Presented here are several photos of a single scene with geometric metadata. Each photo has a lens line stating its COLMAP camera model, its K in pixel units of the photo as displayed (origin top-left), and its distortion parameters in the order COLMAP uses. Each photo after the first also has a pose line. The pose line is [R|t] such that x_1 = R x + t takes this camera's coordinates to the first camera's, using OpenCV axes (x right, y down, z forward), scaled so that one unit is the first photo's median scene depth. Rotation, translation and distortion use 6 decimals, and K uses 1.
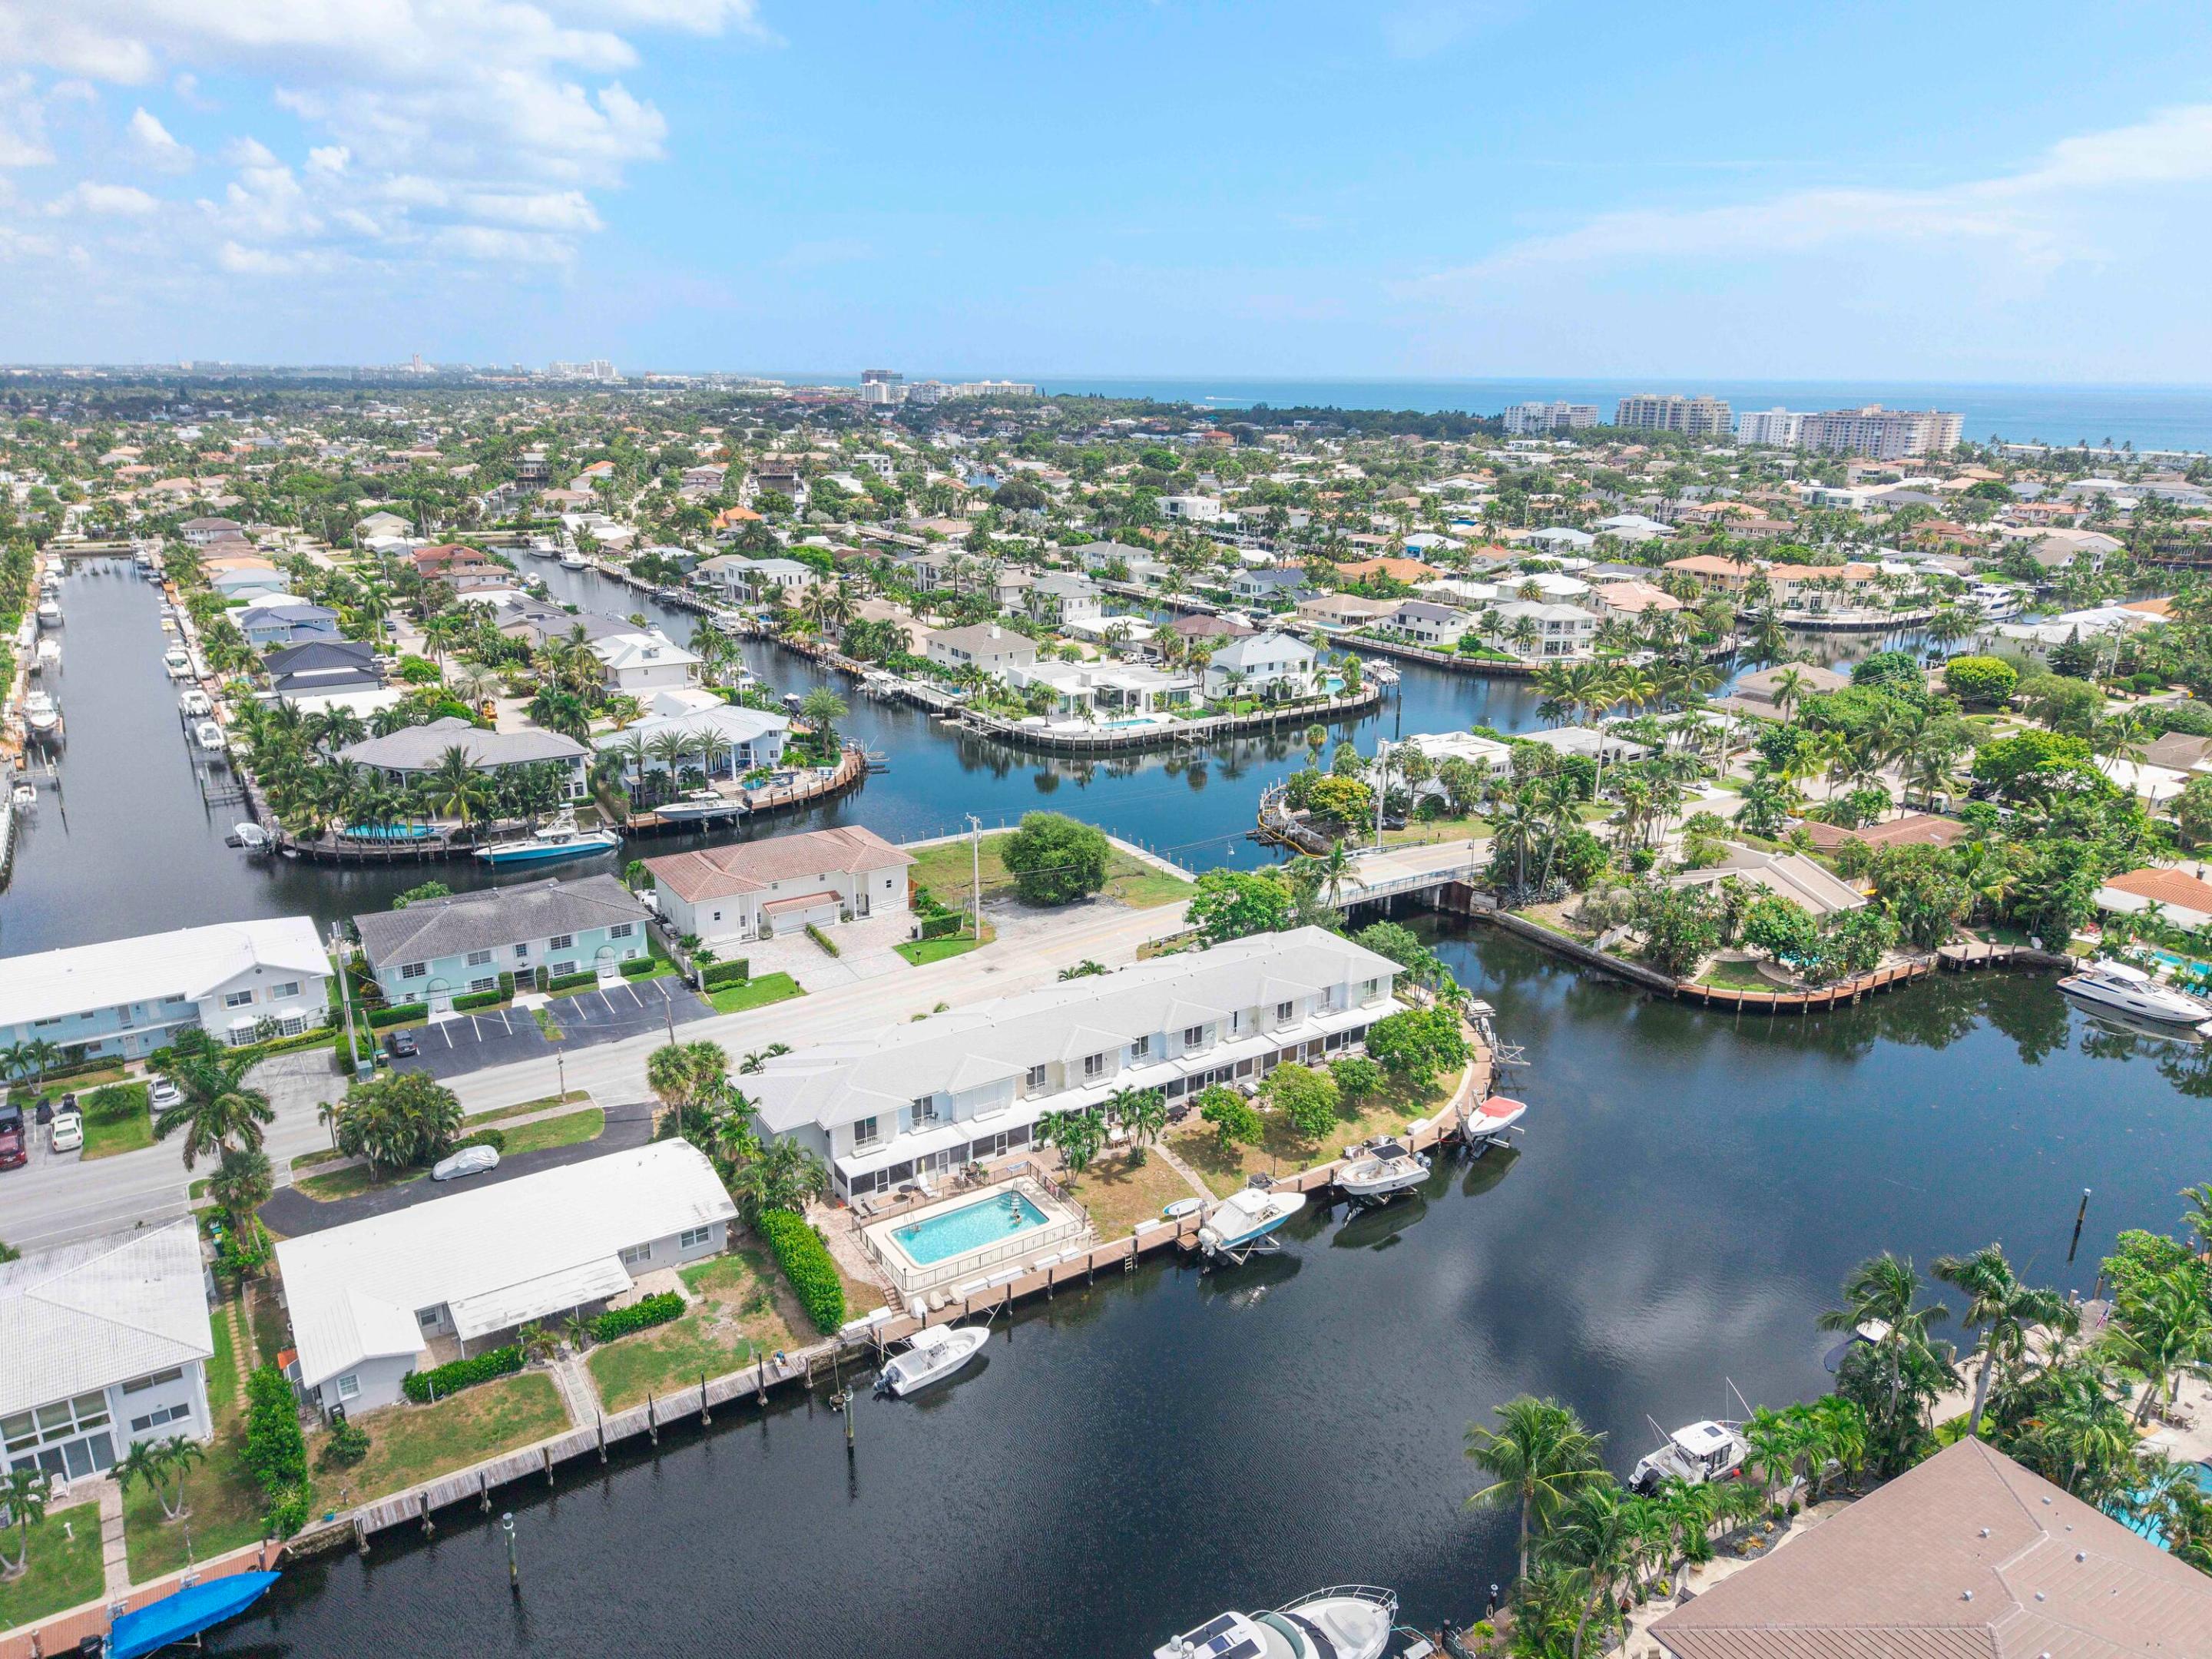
lens RADIAL K [[1494.6, 0, 1106.0], [0, 1494.6, 829.5], [0, 0, 1]] dist [0.035630, -0.043502]
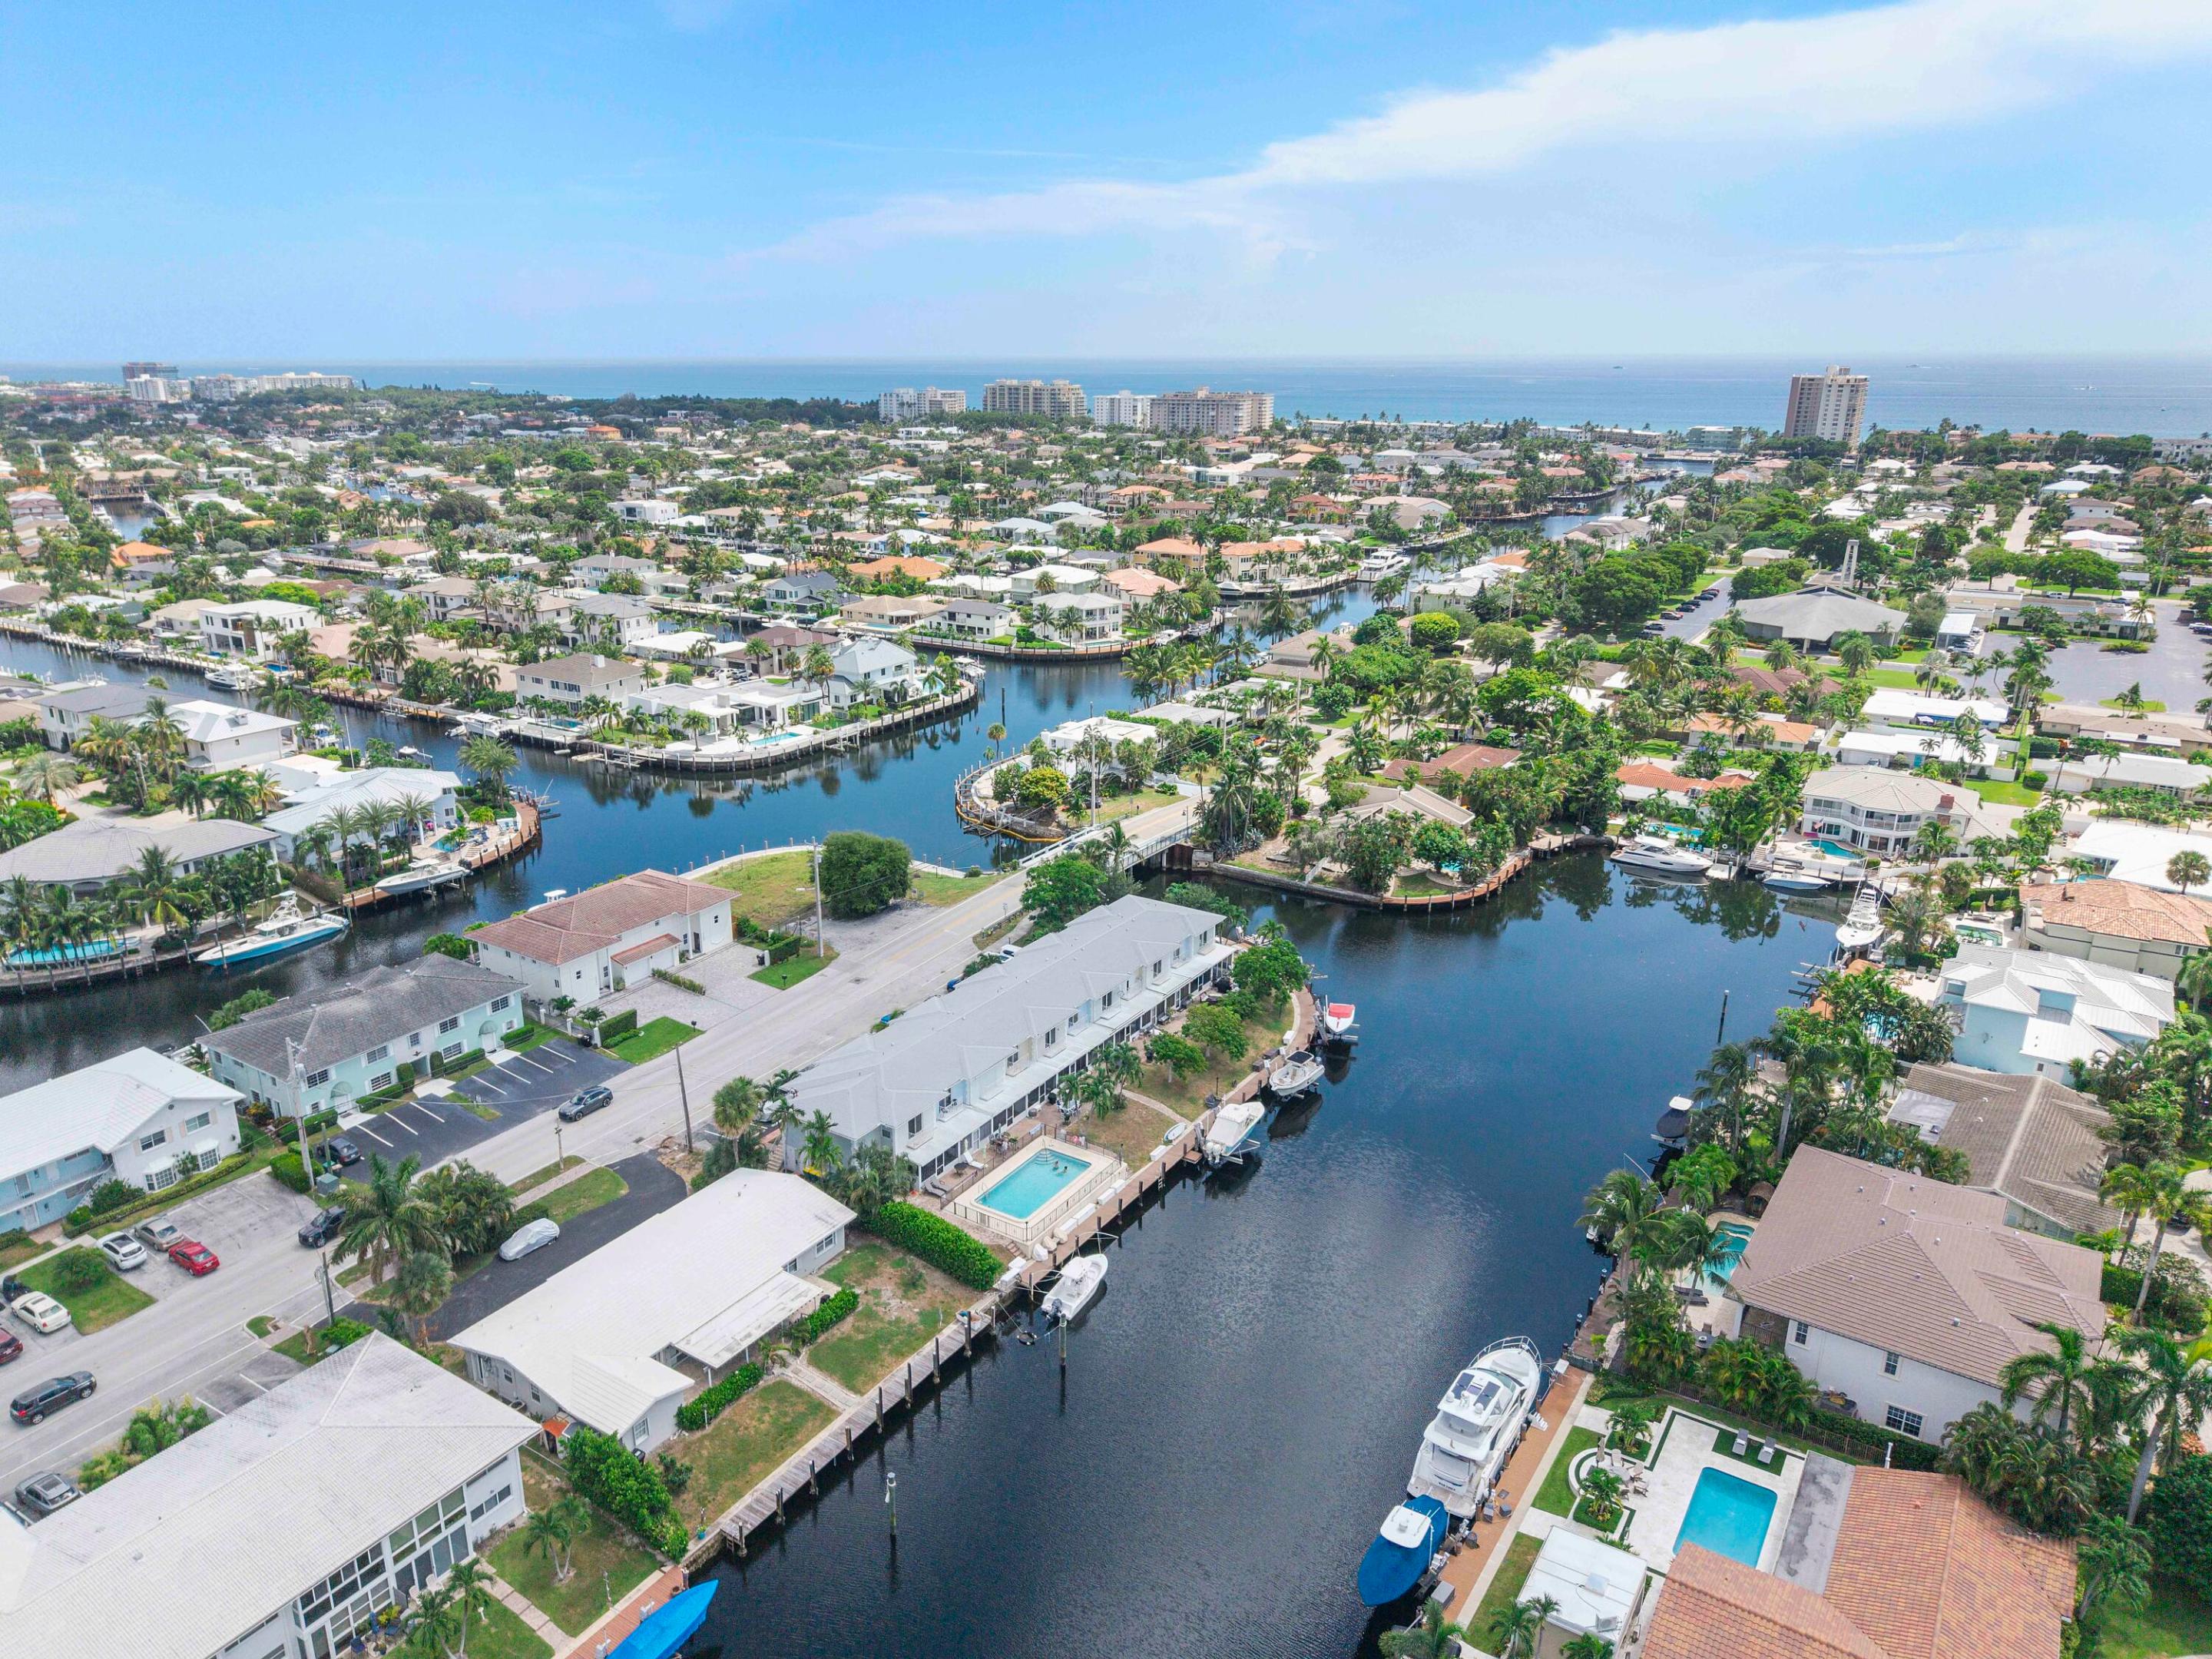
lens RADIAL K [[1487.5, 0, 1080.1], [0, 1487.5, 829.0], [0, 0, 1]] dist [0.066809, -0.125716]
pose [[0.916747, -0.132381, 0.376896, -0.309028], [0.127445, 0.991113, 0.038126, -0.035248], [-0.378593, 0.013082, 0.925471, -0.073625]]
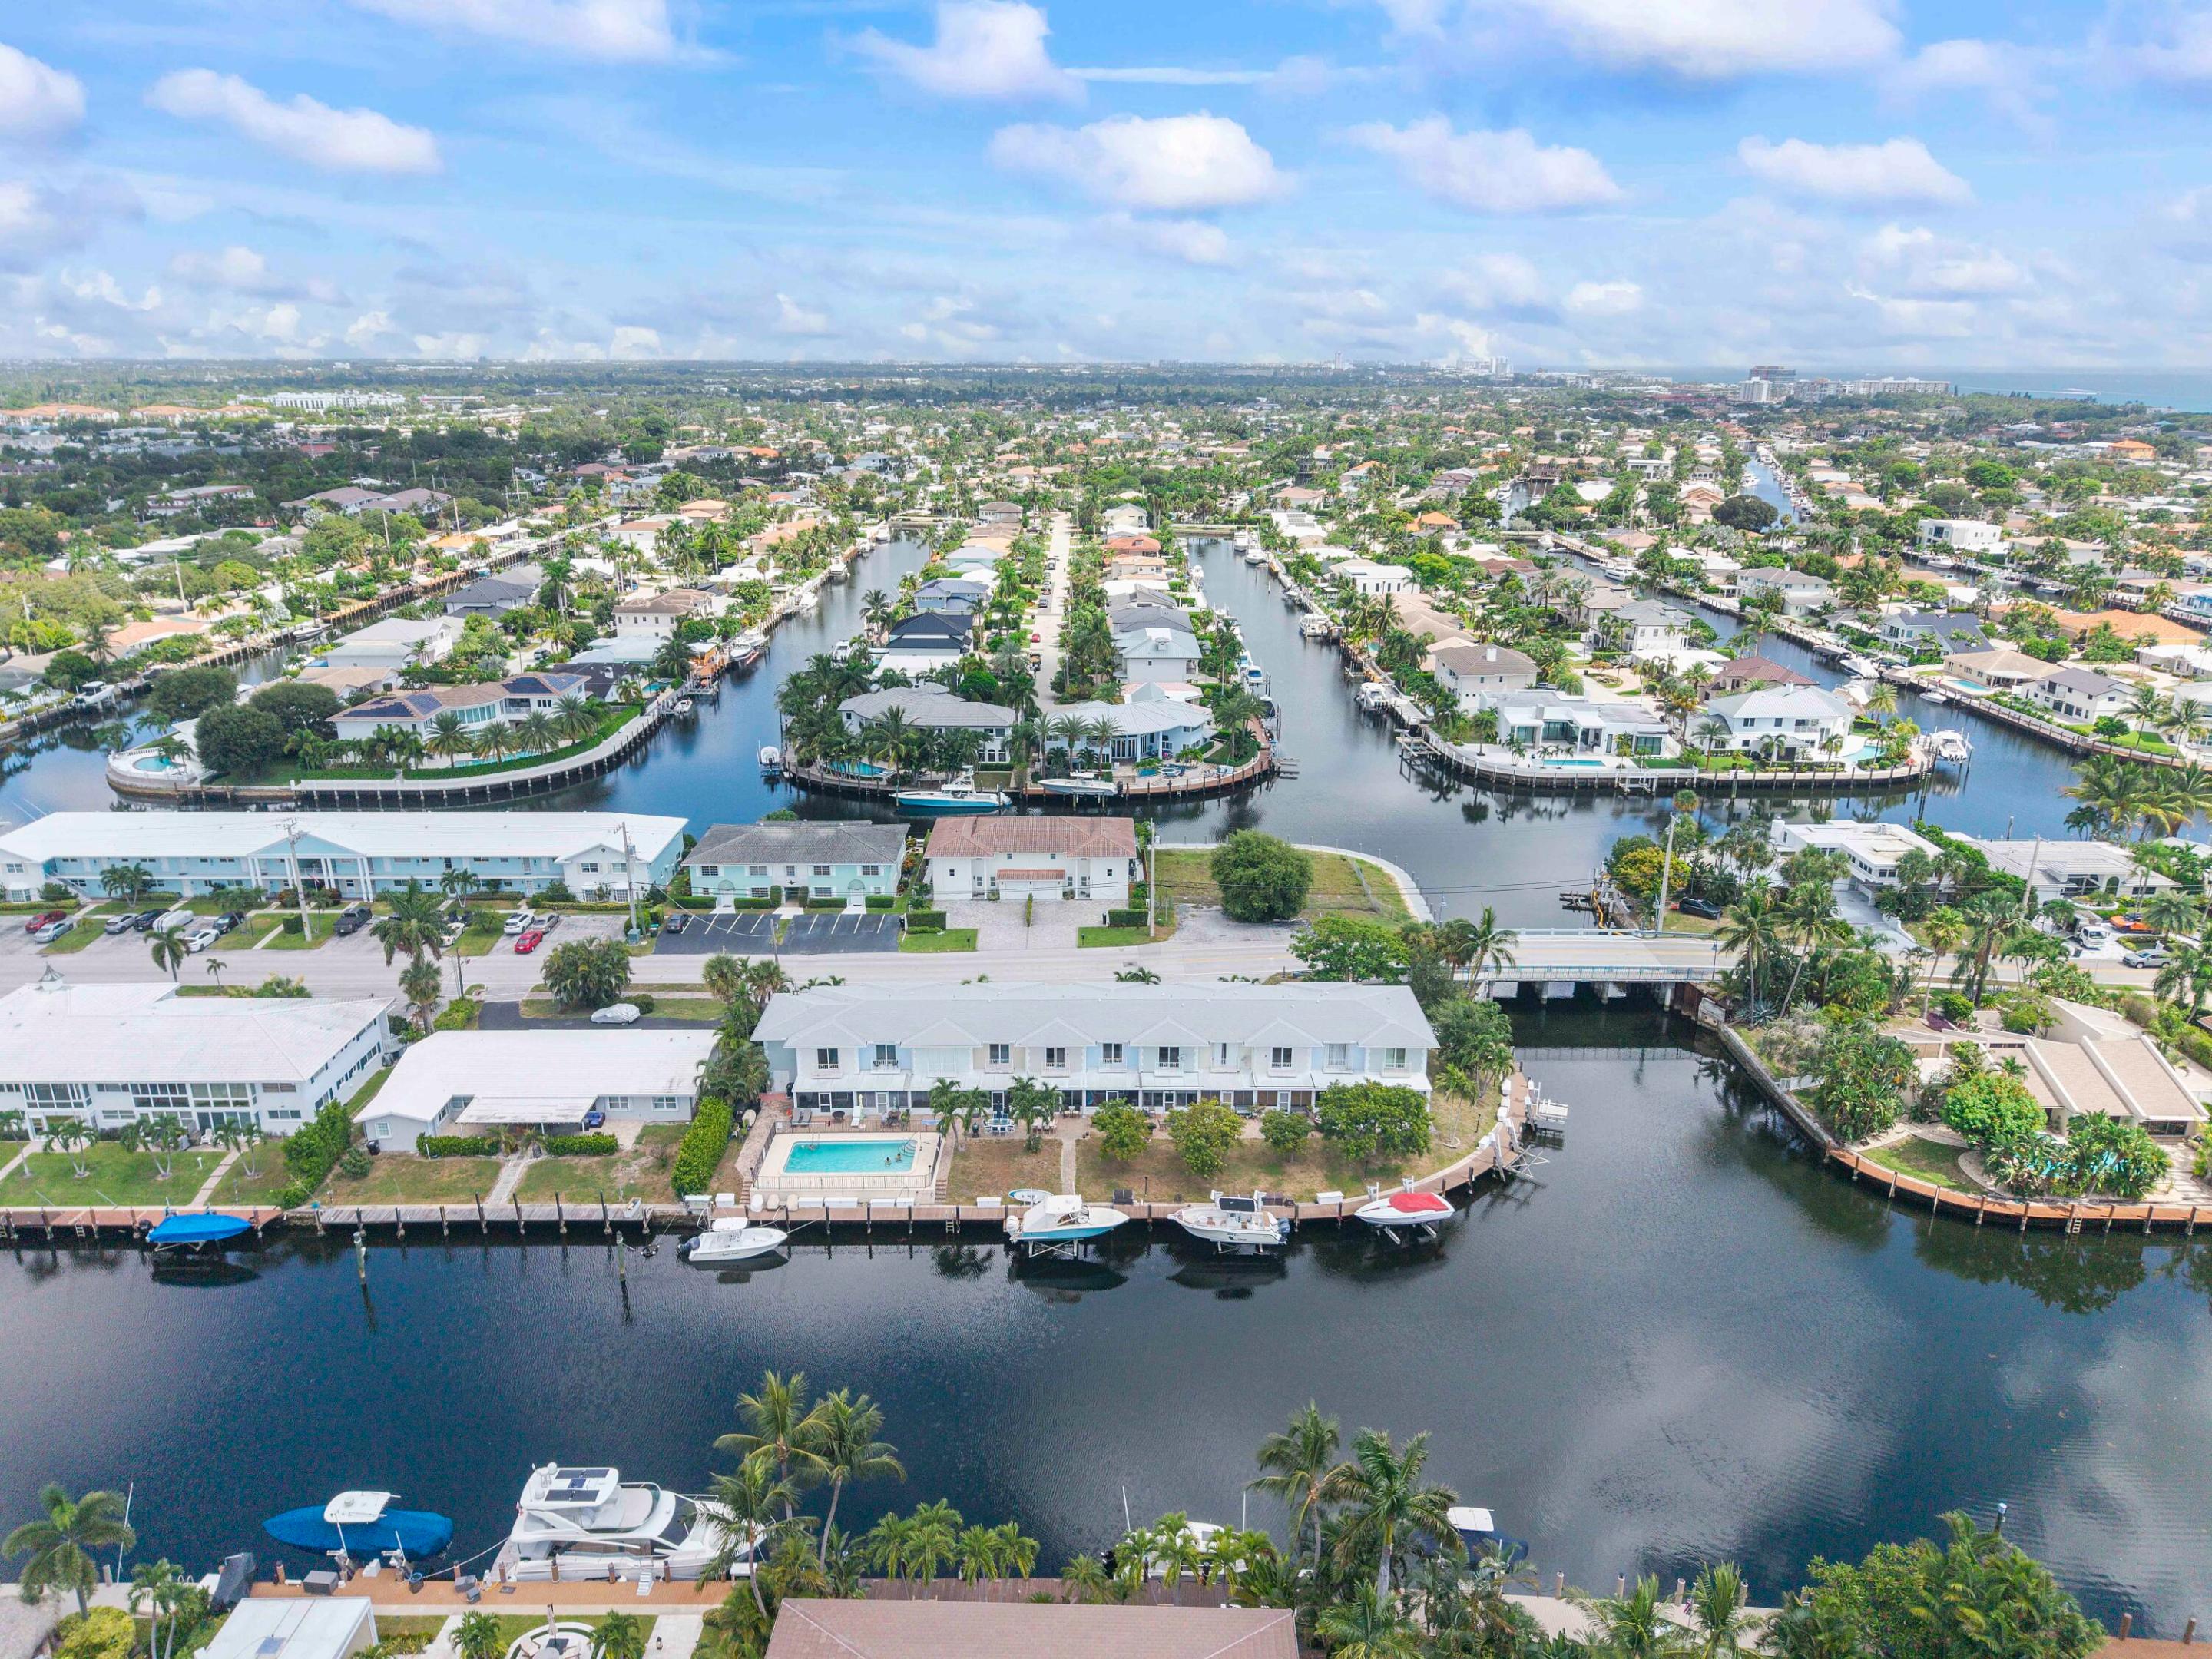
lens RADIAL K [[1494.6, 0, 1106.0], [0, 1494.6, 829.5], [0, 0, 1]] dist [0.035630, -0.043502]
pose [[0.843609, 0.155922, -0.513822, 0.421367], [-0.154123, 0.986959, 0.046454, -0.046685], [0.514364, 0.040003, 0.856638, 0.062864]]
